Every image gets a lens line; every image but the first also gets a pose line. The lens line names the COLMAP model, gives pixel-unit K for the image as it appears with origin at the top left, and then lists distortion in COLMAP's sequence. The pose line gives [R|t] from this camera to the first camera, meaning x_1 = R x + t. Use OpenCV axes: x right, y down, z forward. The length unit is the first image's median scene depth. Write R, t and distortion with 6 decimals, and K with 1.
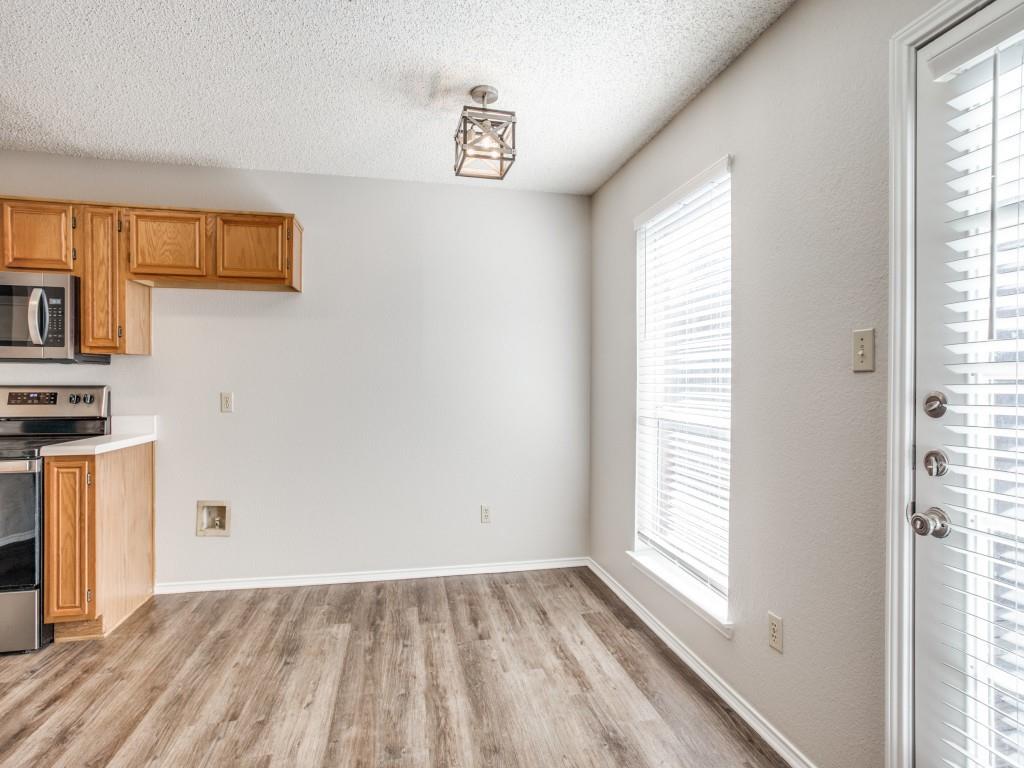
lens RADIAL K [[522.8, 0, 519.8], [0, 522.8, 385.7], [0, 0, 1]] dist [-0.039612, 0.015222]
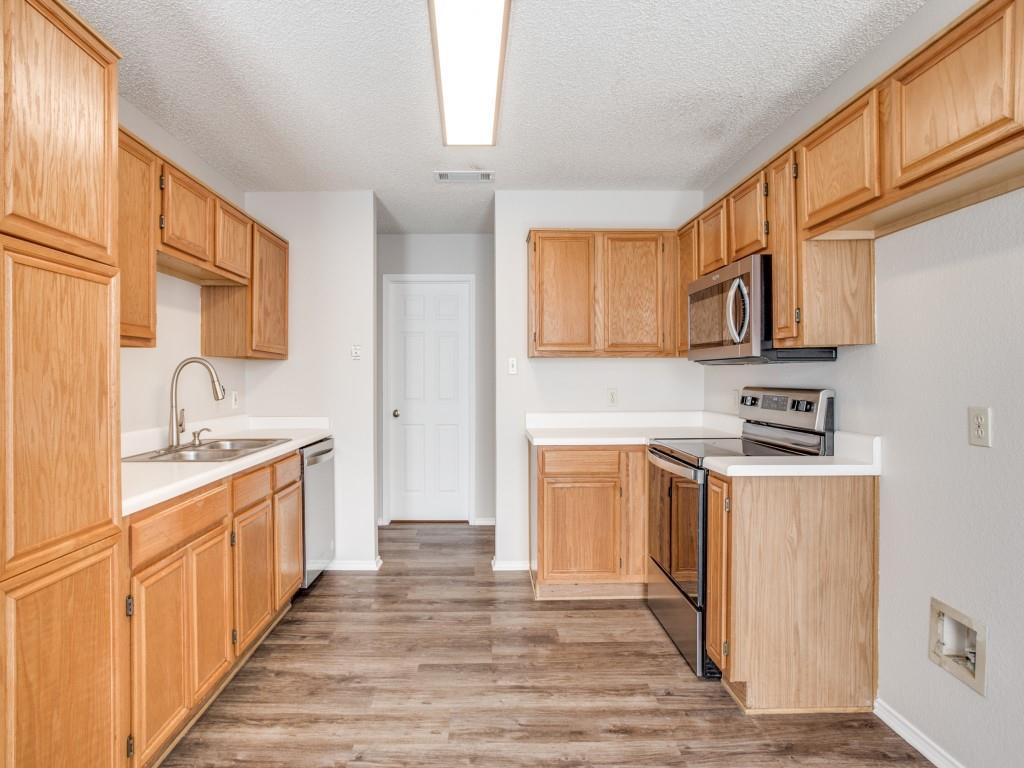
lens RADIAL K [[522.8, 0, 510.3], [0, 522.8, 379.3], [0, 0, 1]] dist [-0.039612, 0.015222]
pose [[-0.236107, -0.004471, -0.971717, 0.028404], [-0.011000, 0.999938, -0.001928, -0.009202], [0.971665, 0.010234, -0.236141, 0.785334]]
